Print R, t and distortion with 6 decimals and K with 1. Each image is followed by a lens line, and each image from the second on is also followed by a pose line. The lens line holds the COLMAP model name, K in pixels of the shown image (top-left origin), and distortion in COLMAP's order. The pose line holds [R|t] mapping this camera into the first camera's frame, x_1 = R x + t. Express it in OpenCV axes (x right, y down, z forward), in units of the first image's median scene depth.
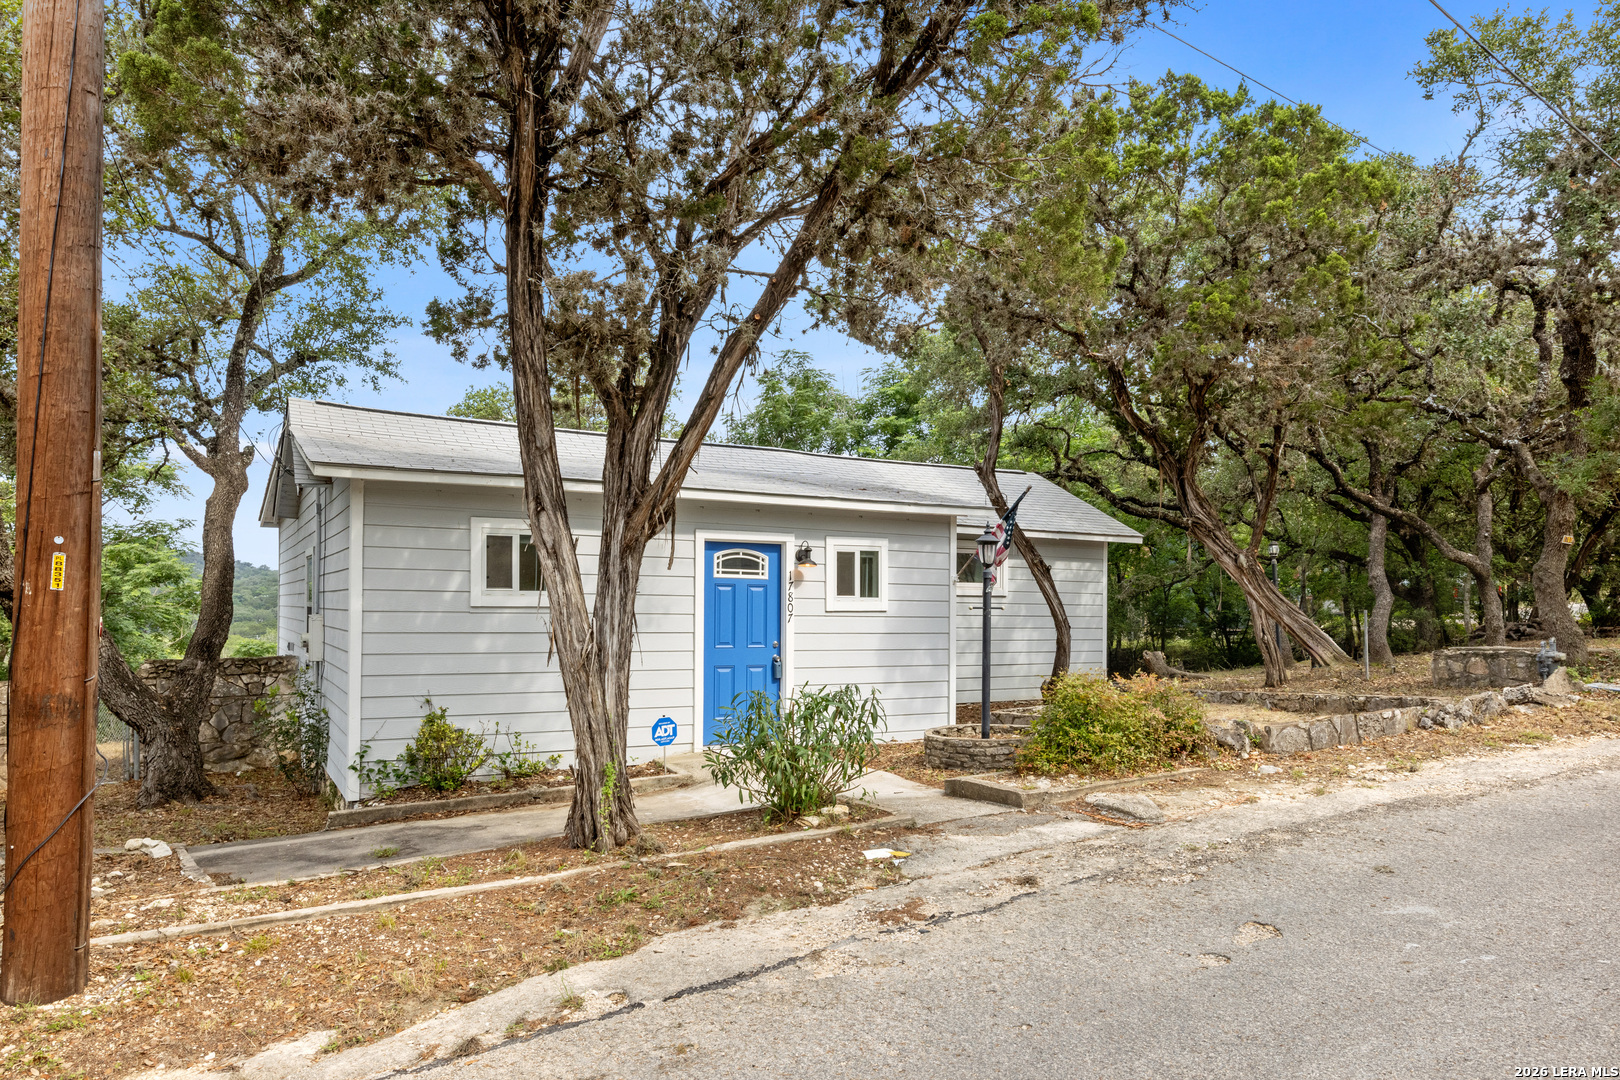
lens RADIAL K [[1018.7, 0, 814.1], [0, 1018.7, 599.1], [0, 0, 1]] dist [-0.016434, 0.000098]
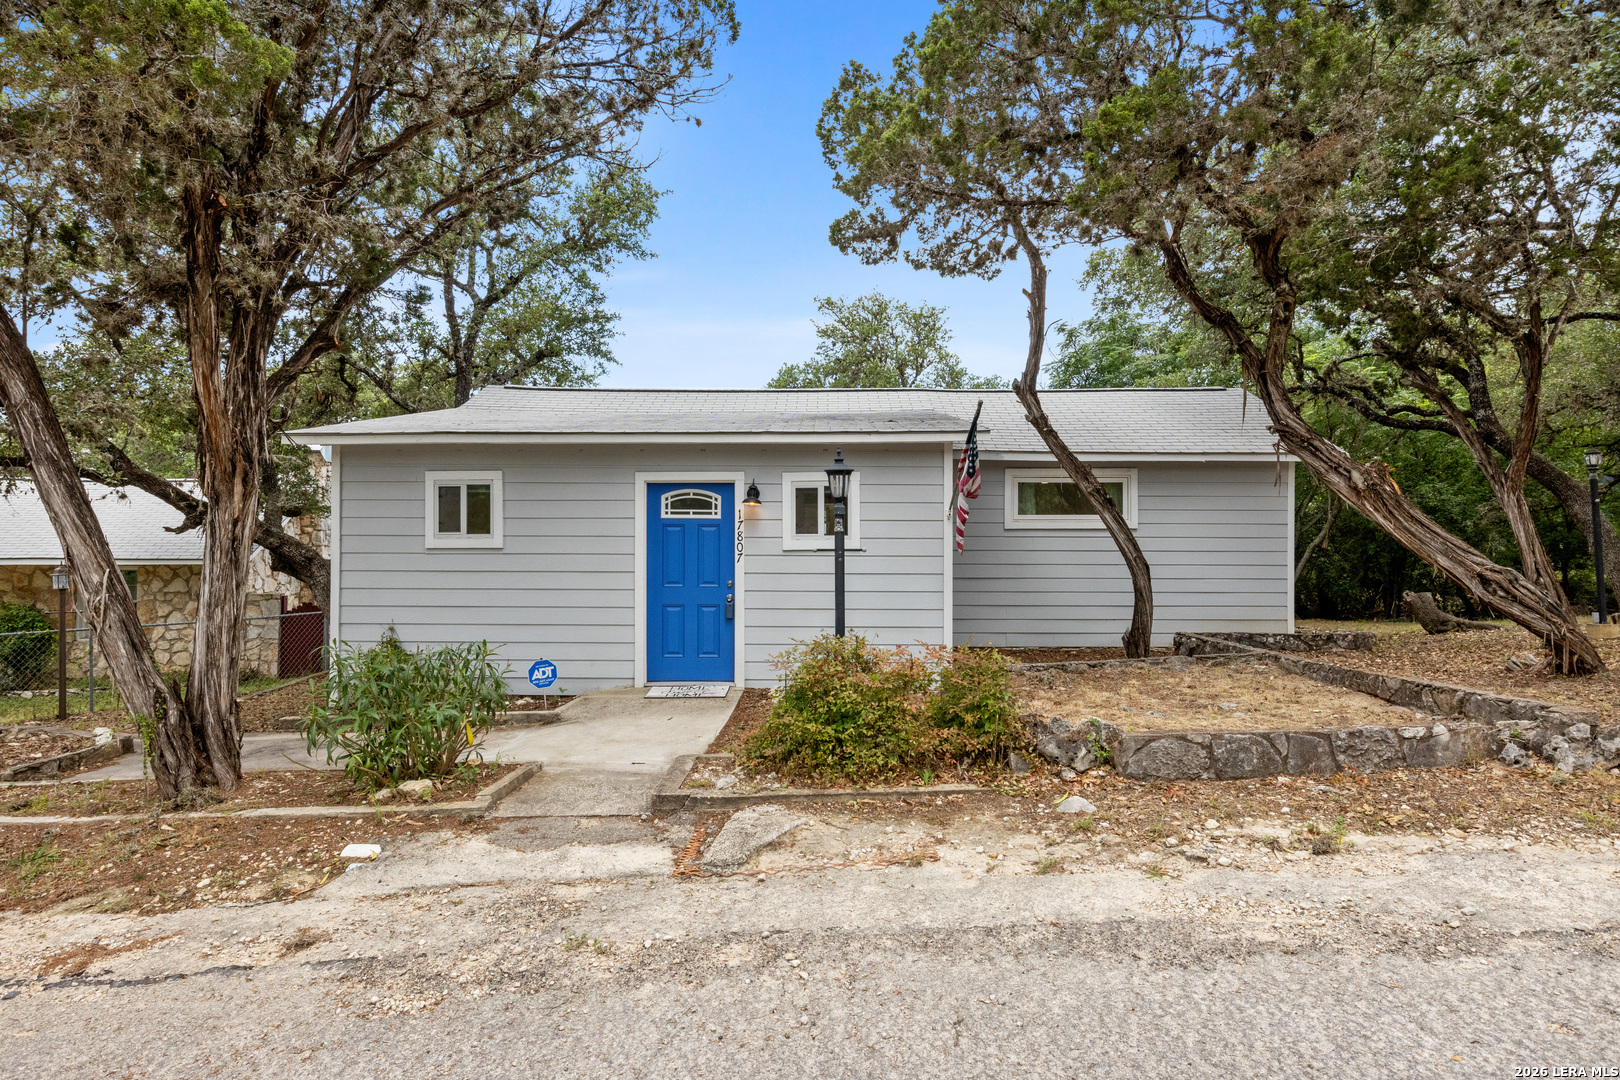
lens RADIAL K [[808.0, 0, 806.9], [0, 808.0, 529.3], [0, 0, 1]] dist [-0.007797, -0.000781]
pose [[0.867059, -0.012021, -0.498061, 0.430110], [0.011358, 0.999926, -0.004360, -0.004843], [0.498077, -0.001877, 0.867131, 0.365262]]
